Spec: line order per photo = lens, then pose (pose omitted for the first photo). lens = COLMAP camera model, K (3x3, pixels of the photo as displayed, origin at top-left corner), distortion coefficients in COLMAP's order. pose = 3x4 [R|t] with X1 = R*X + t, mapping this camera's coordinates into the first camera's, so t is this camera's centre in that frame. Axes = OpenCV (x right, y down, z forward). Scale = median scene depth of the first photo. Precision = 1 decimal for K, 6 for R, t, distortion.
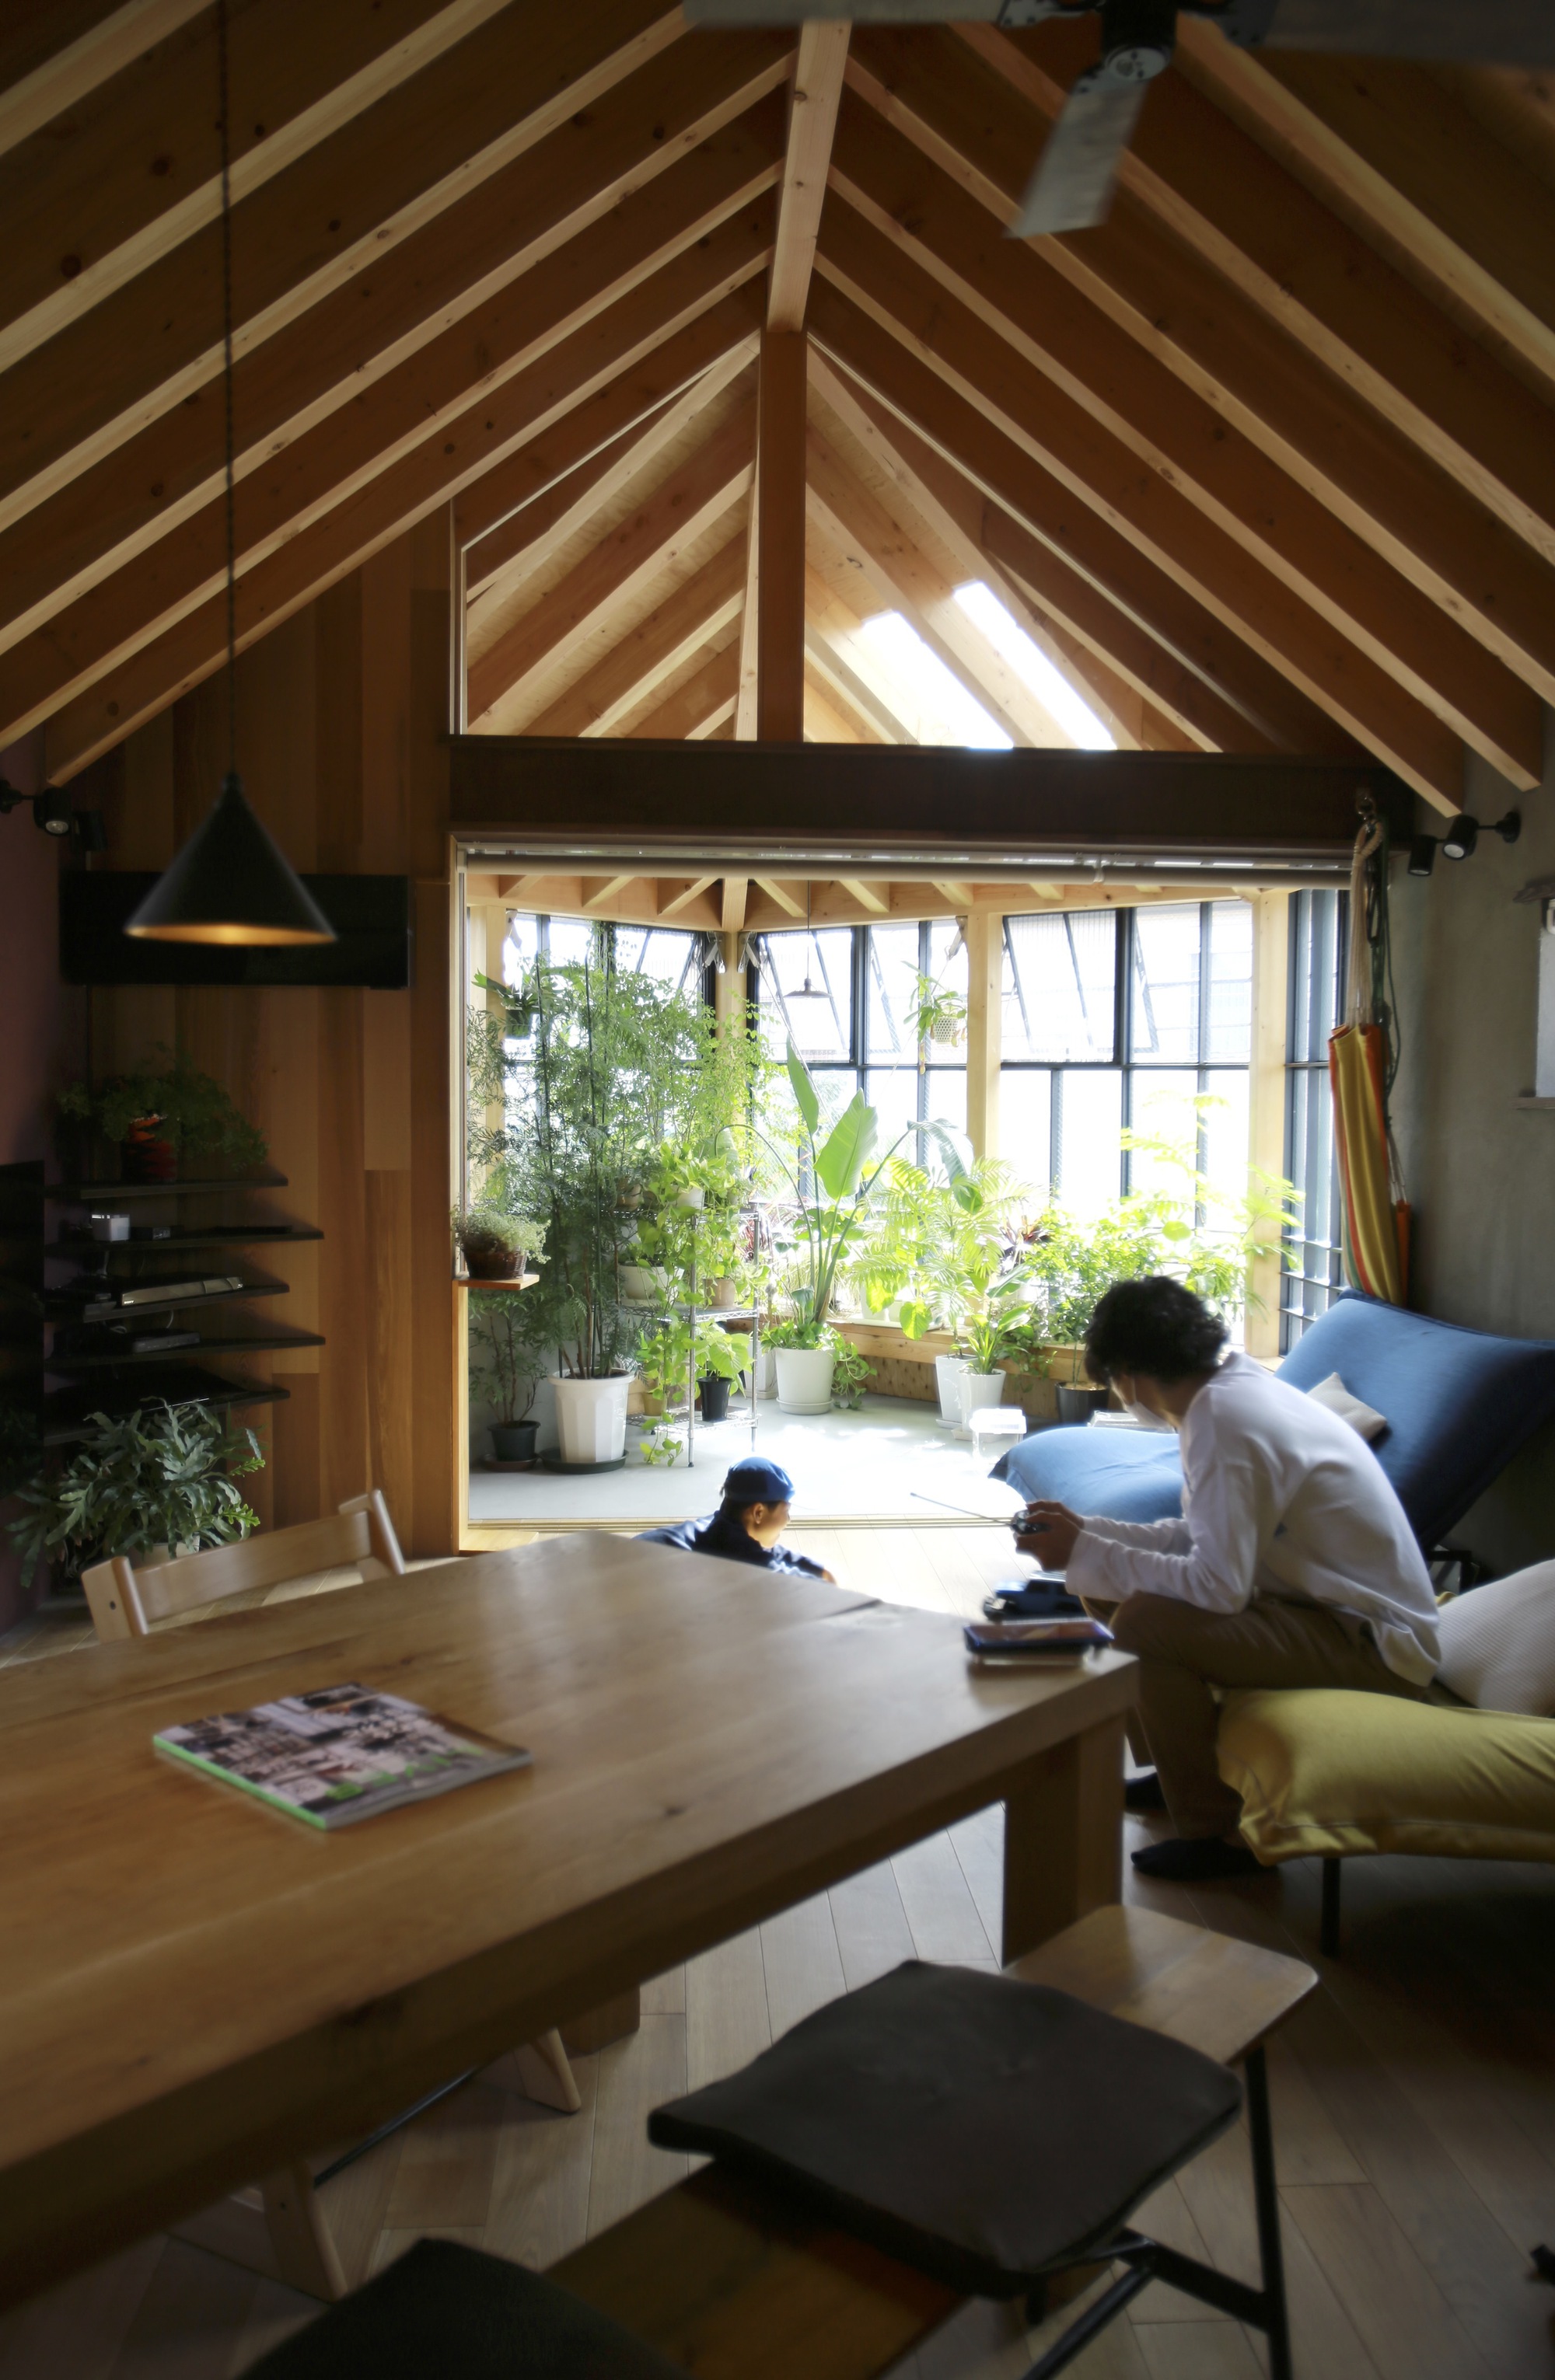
lens RADIAL K [[1861.8, 0, 807.8], [0, 1861.8, 1191.9], [0, 0, 1]] dist [0.002715, 0.002040]
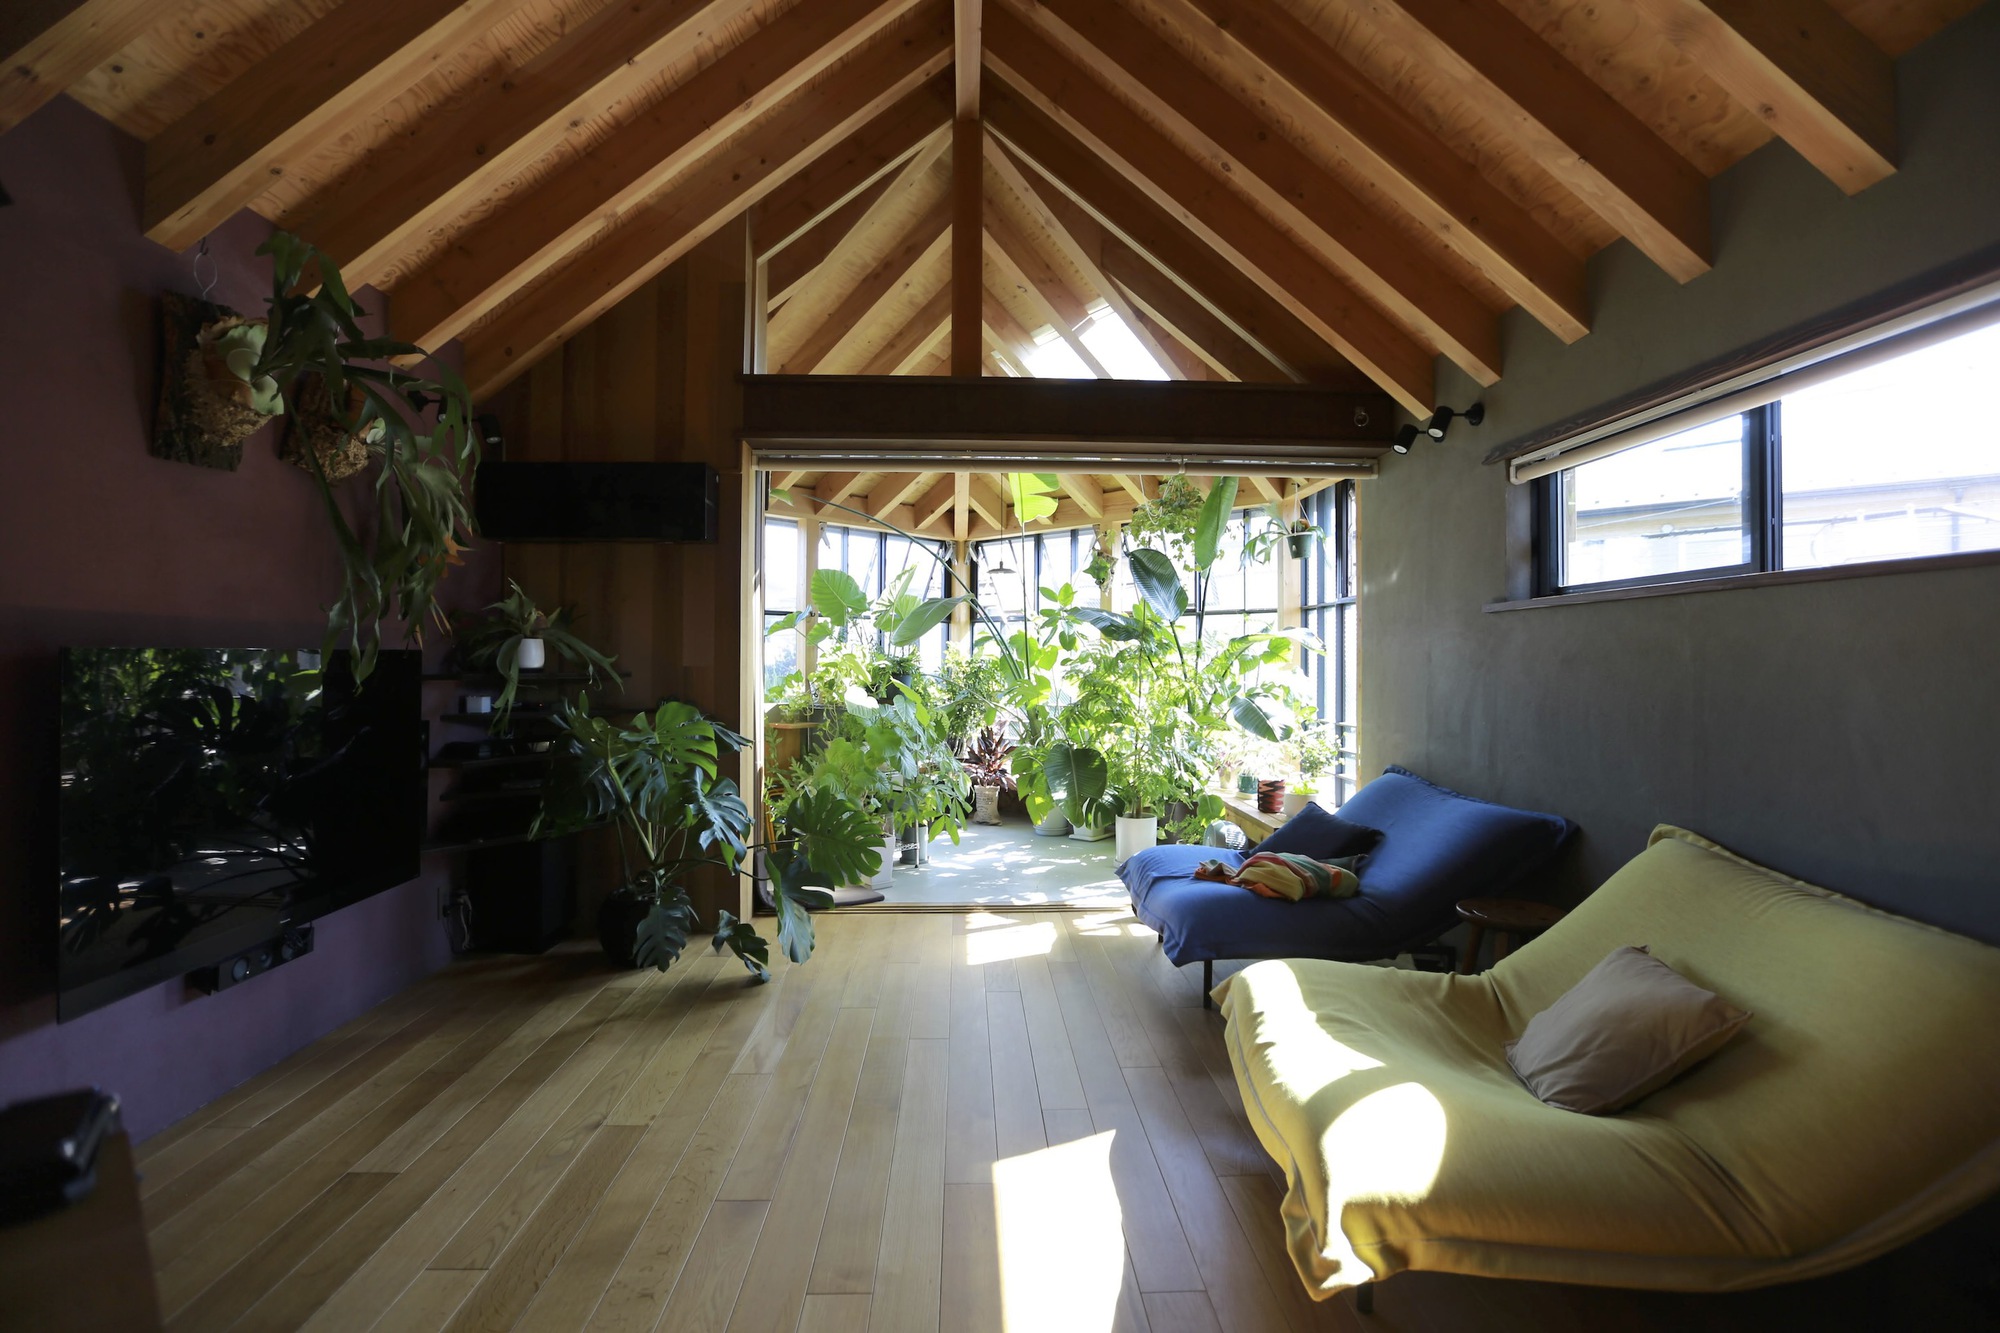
lens RADIAL K [[927.3, 0, 993.0], [0, 927.3, 653.0], [0, 0, 1]] dist [-0.061740, 0.024203]
pose [[0.999115, -0.004140, -0.041854, 0.032438], [0.001474, 0.997979, -0.063523, 0.020912], [0.042032, 0.063405, 0.997102, 0.242688]]
